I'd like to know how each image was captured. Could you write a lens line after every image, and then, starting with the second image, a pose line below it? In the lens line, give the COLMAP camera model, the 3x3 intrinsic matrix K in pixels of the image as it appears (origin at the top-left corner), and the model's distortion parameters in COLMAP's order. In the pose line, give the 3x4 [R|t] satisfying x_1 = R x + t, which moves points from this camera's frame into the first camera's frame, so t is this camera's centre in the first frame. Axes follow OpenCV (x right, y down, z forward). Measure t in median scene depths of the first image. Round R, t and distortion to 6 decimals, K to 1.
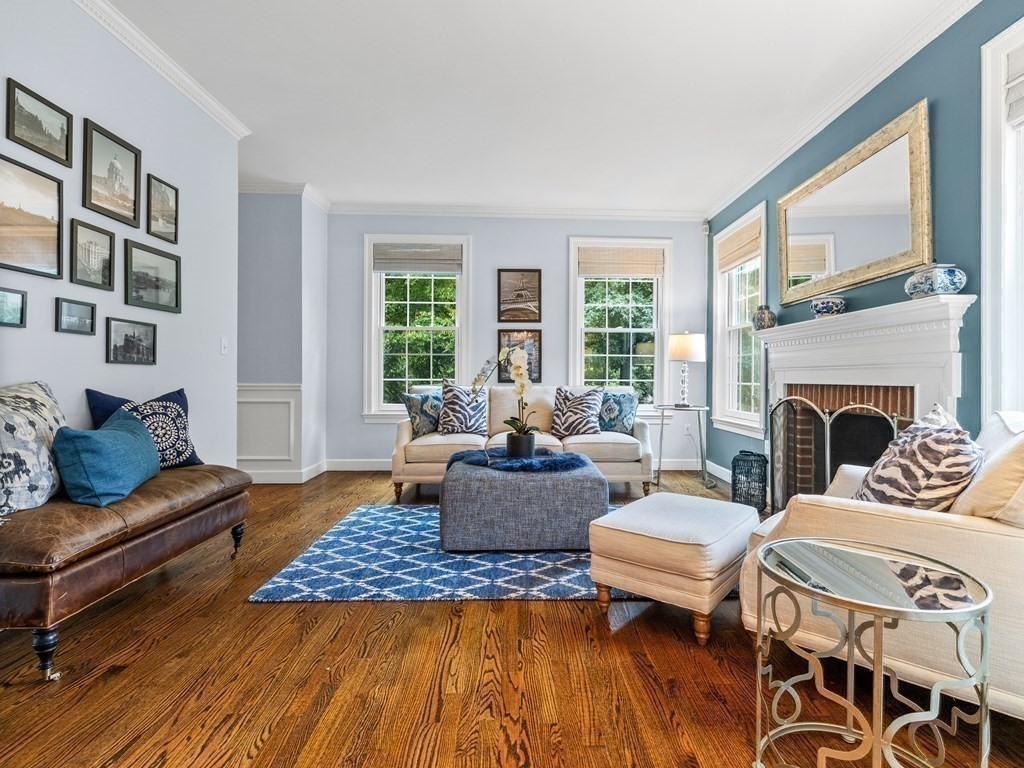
lens RADIAL K [[494.3, 0, 541.2], [0, 494.3, 376.2], [0, 0, 1]] dist [0.013485, 0.000300]
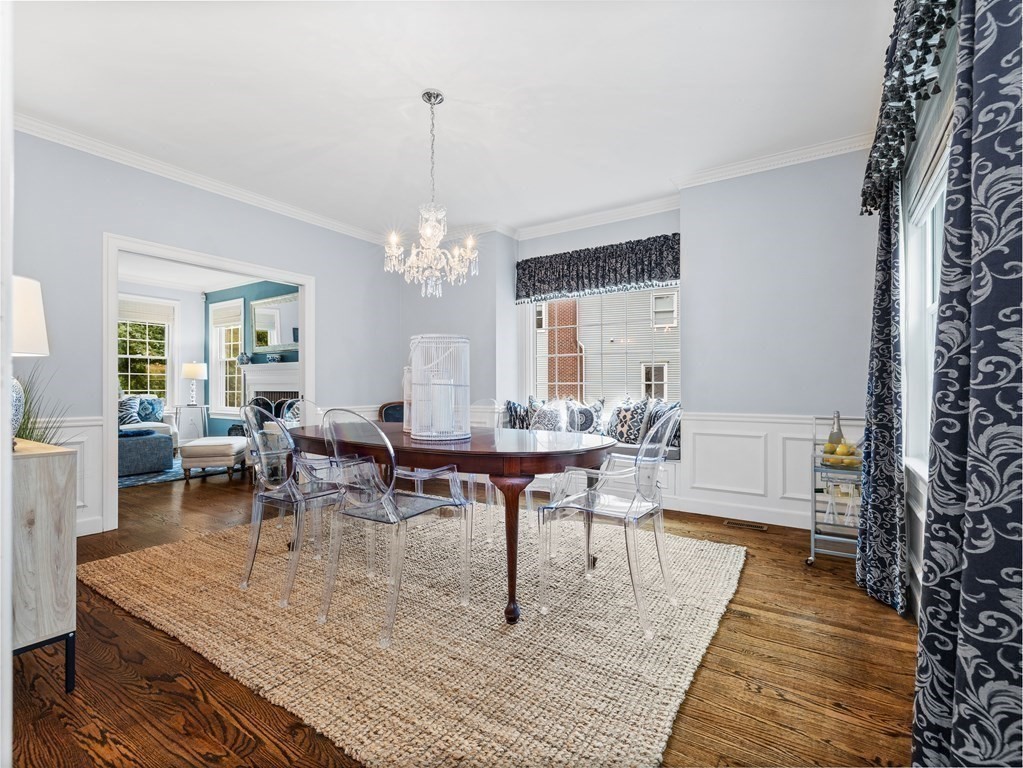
lens RADIAL K [[493.8, 0, 514.9], [0, 493.8, 384.6], [0, 0, 1]] dist [0.013485, 0.000300]
pose [[0.572340, -0.001011, 0.820016, -0.511352], [0.000760, 0.999999, 0.000703, -0.011580], [-0.820016, 0.000220, 0.572340, -0.944288]]
